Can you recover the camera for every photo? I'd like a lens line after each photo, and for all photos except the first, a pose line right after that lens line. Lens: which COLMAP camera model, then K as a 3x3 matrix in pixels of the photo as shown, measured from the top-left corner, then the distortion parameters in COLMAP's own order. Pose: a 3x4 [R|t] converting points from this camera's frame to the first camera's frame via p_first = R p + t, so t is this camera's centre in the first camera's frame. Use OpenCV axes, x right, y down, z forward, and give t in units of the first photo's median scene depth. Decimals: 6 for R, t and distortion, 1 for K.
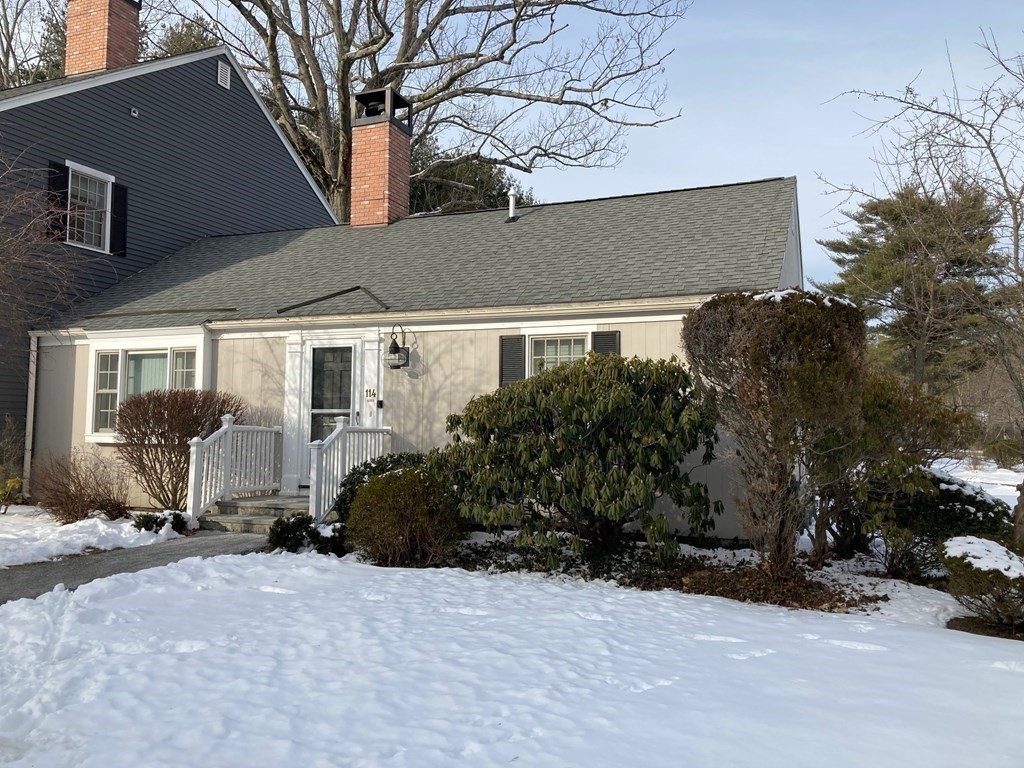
lens RADIAL K [[827.4, 0, 514.0], [0, 827.4, 387.5], [0, 0, 1]] dist [0.009473, 0.002131]
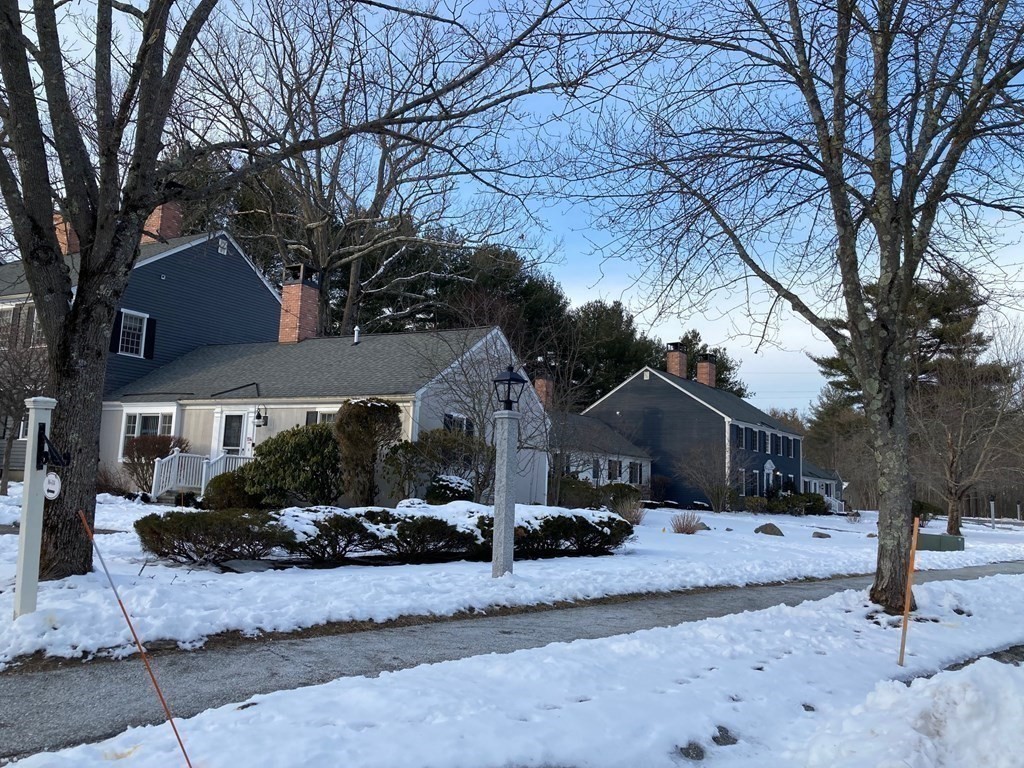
lens RADIAL K [[827.4, 0, 510.3], [0, 827.4, 379.0], [0, 0, 1]] dist [0.009473, 0.002131]
pose [[0.993275, 0.016591, -0.114581, 0.597855], [-0.026085, 0.996302, -0.081864, 0.009131], [0.112799, 0.084302, 0.990035, -0.797030]]
